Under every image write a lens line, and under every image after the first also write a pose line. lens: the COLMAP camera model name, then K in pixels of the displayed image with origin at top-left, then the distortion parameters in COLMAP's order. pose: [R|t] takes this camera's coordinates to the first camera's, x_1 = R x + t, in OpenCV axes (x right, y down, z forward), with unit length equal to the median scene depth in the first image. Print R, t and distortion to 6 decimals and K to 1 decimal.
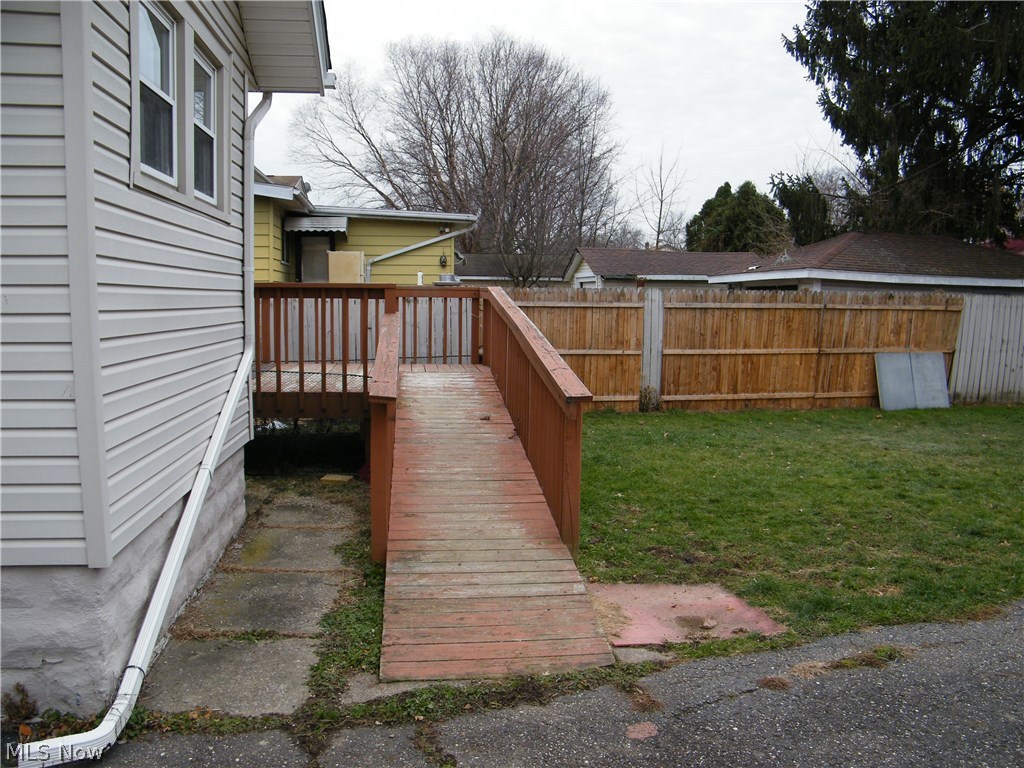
lens RADIAL K [[869.6, 0, 512.0], [0, 869.6, 384.0], [0, 0, 1]] dist [-0.190114, 0.174889]
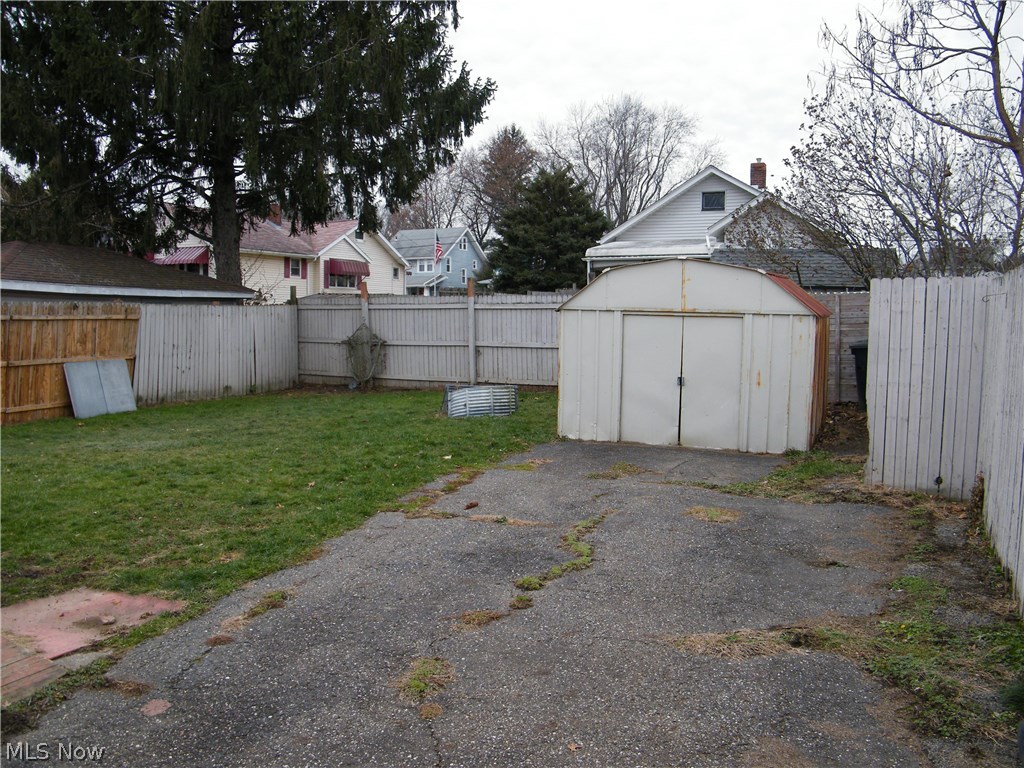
lens RADIAL K [[869.6, 0, 512.0], [0, 869.6, 384.0], [0, 0, 1]] dist [-0.190114, 0.174889]
pose [[0.550222, -0.068879, 0.832172, -0.107557], [0.080027, 0.996354, 0.029556, 0.001705], [-0.831175, 0.050333, 0.553729, 0.004804]]
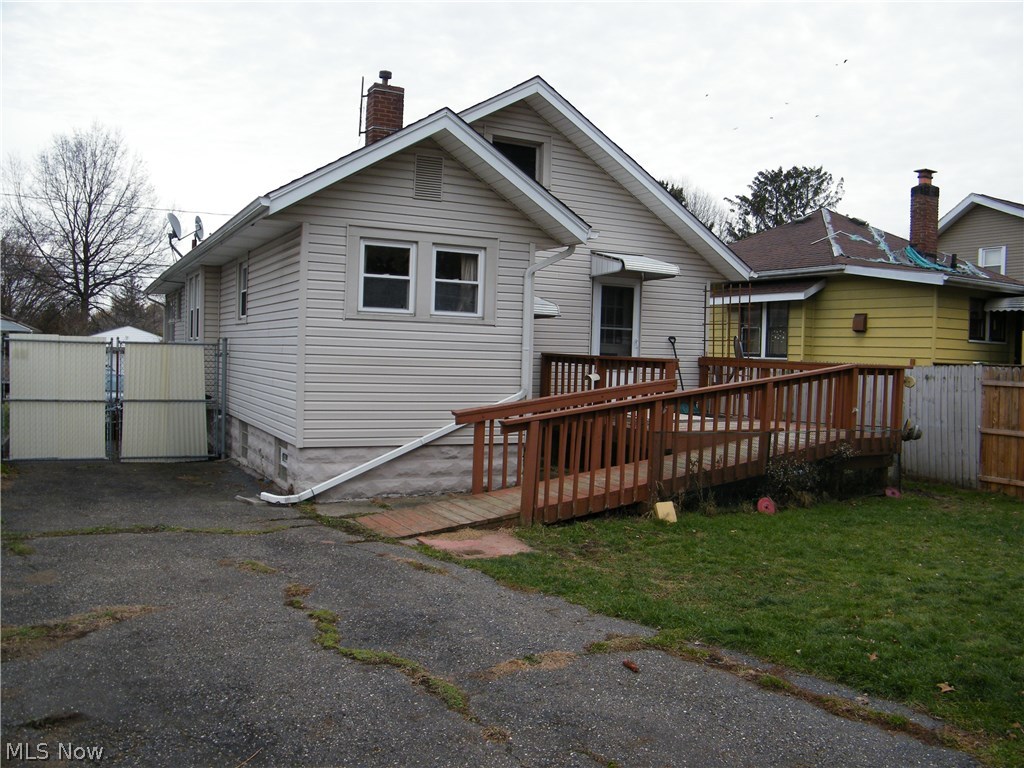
lens RADIAL K [[869.6, 0, 512.0], [0, 869.6, 384.0], [0, 0, 1]] dist [-0.190114, 0.174889]
pose [[0.351648, 0.035006, -0.935478, 0.618519], [-0.119742, 0.992774, -0.007861, -0.016963], [0.928443, 0.114780, 0.353299, 0.139968]]
